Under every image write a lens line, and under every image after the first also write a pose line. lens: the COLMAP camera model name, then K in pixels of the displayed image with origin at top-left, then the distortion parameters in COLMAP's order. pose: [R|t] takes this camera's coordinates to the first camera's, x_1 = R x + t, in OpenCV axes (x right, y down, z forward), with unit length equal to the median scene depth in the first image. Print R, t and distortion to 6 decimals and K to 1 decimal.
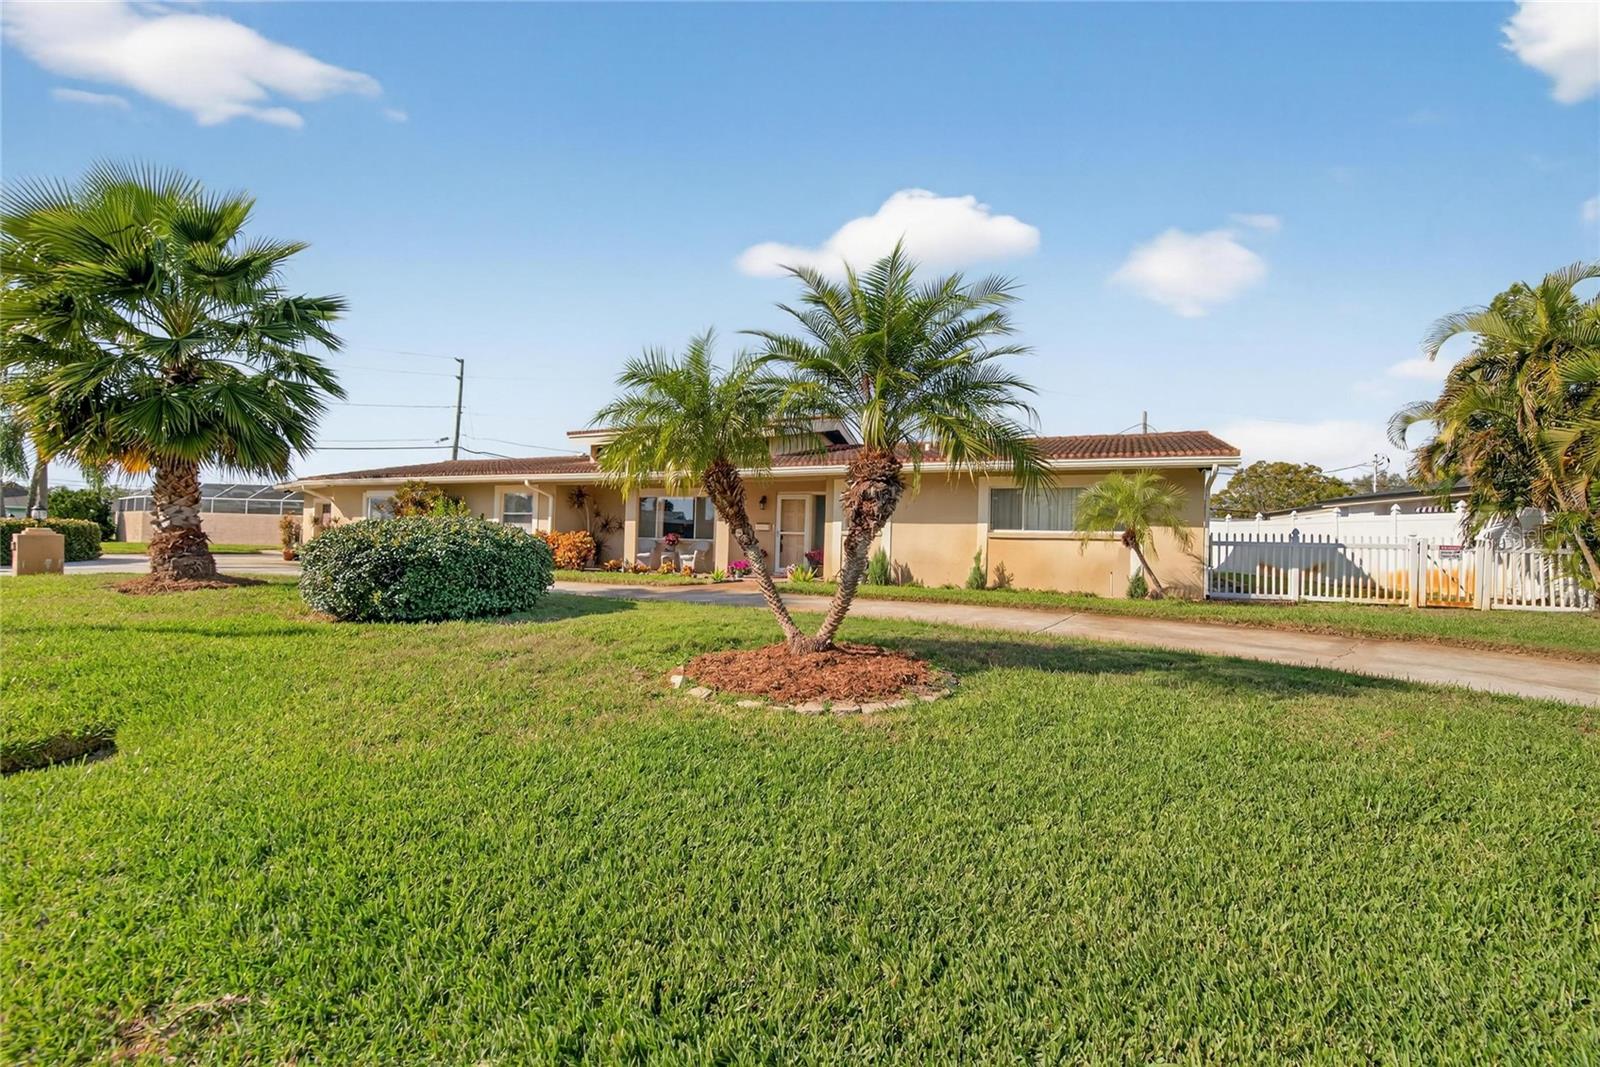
lens RADIAL K [[715.0, 0, 800.0], [0, 715.0, 529.8], [0, 0, 1]] dist [-0.018455, 0.000000]
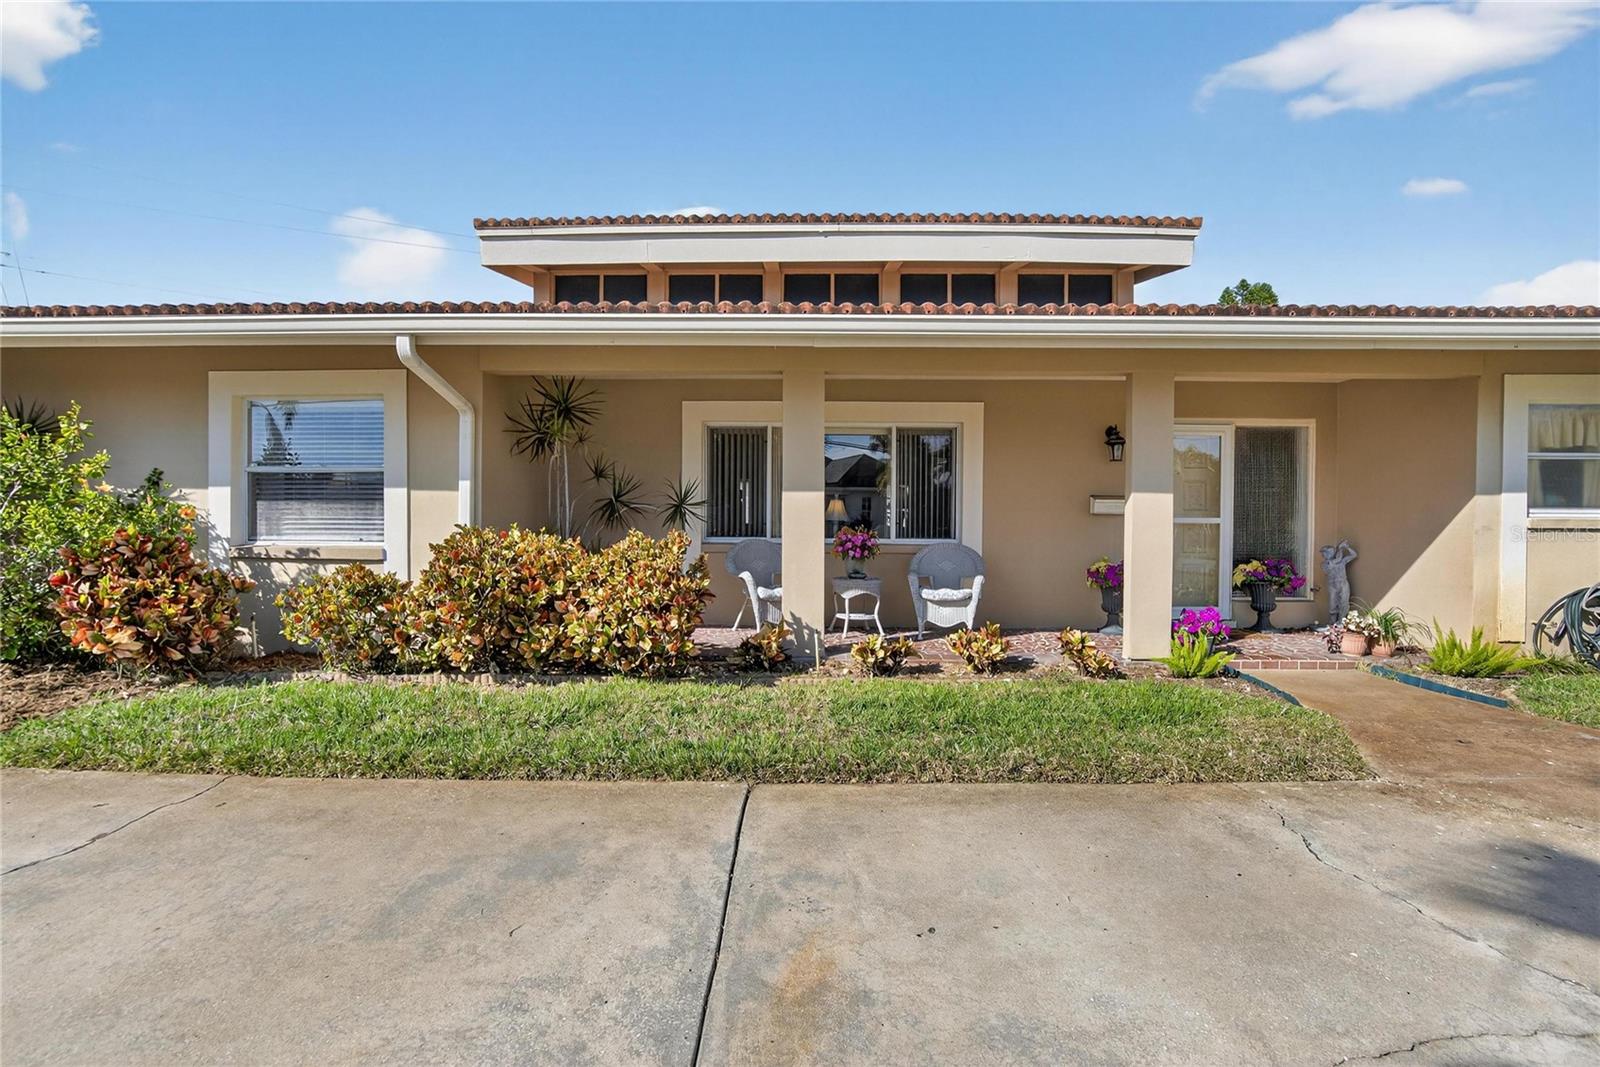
lens RADIAL K [[715.0, 0, 800.0], [0, 715.0, 529.8], [0, 0, 1]] dist [-0.018455, 0.000000]
pose [[0.905437, -0.027351, 0.423599, -0.373352], [0.009178, 0.998950, 0.044884, -0.010177], [-0.424382, -0.036752, 0.904737, 0.718169]]
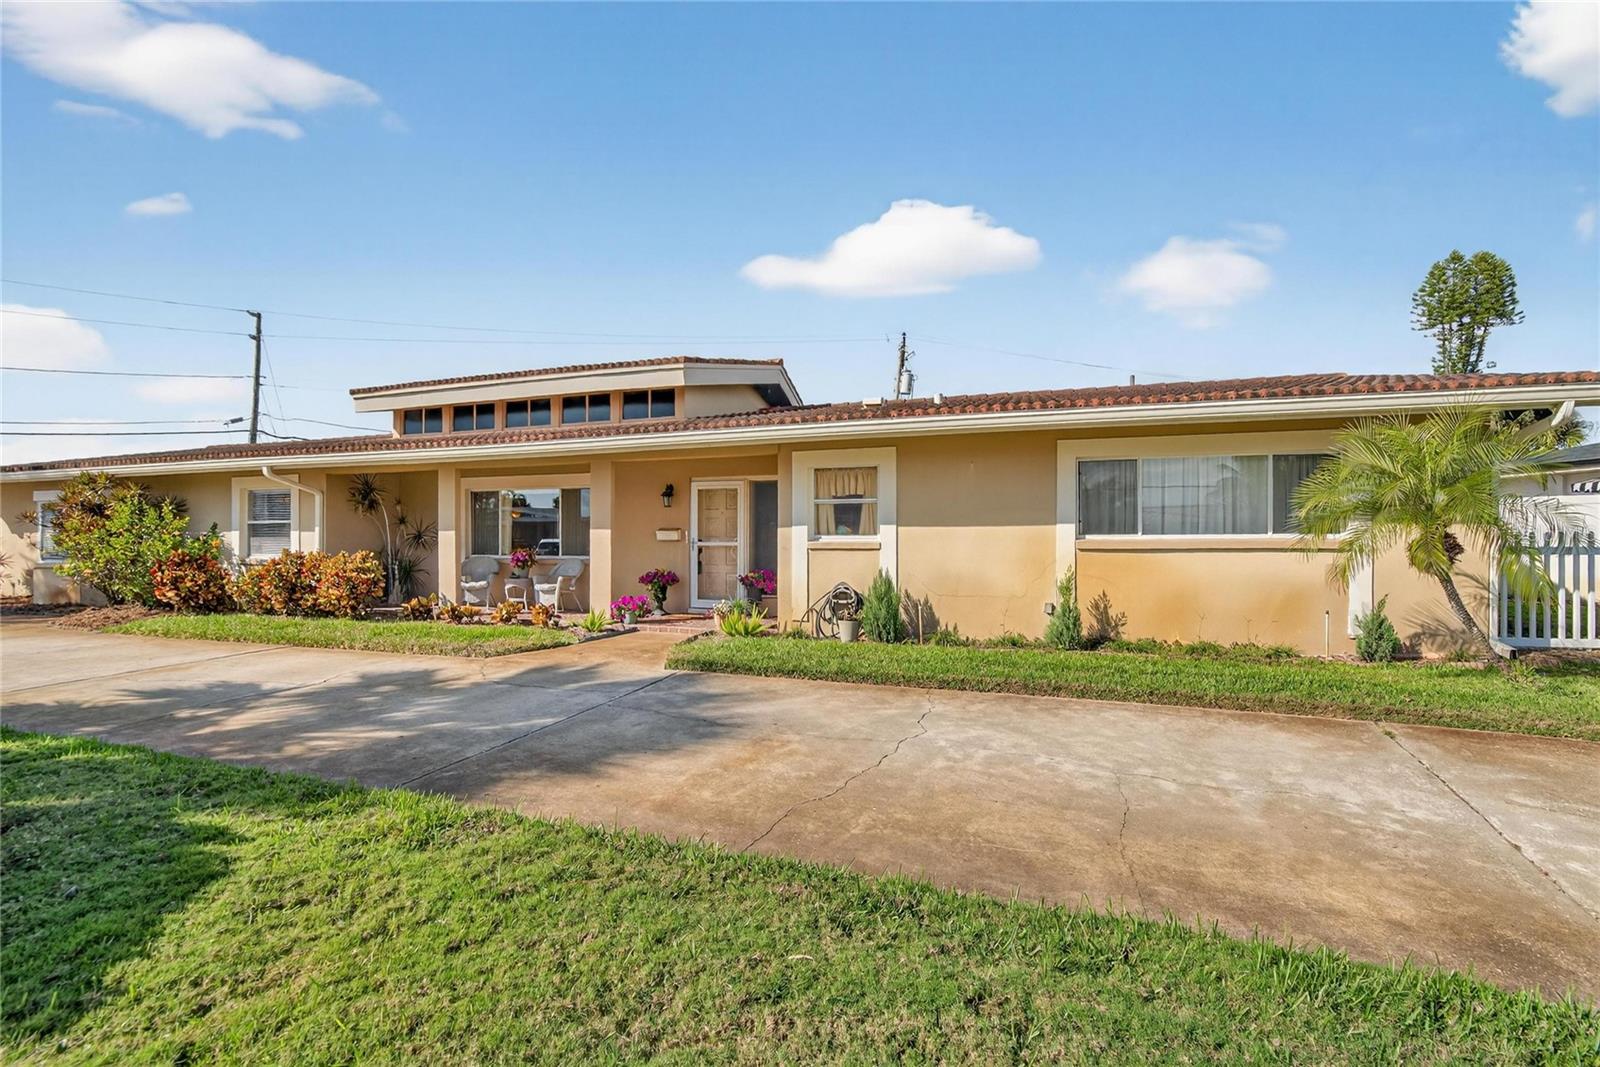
lens RADIAL K [[734.6, 0, 794.9], [0, 734.6, 523.1], [0, 0, 1]] dist [-0.023754, 0.000117]
pose [[0.992878, -0.026190, 0.116218, -0.018147], [0.025943, 0.999657, 0.003639, -0.013697], [-0.116273, -0.000598, 0.993217, 0.356041]]
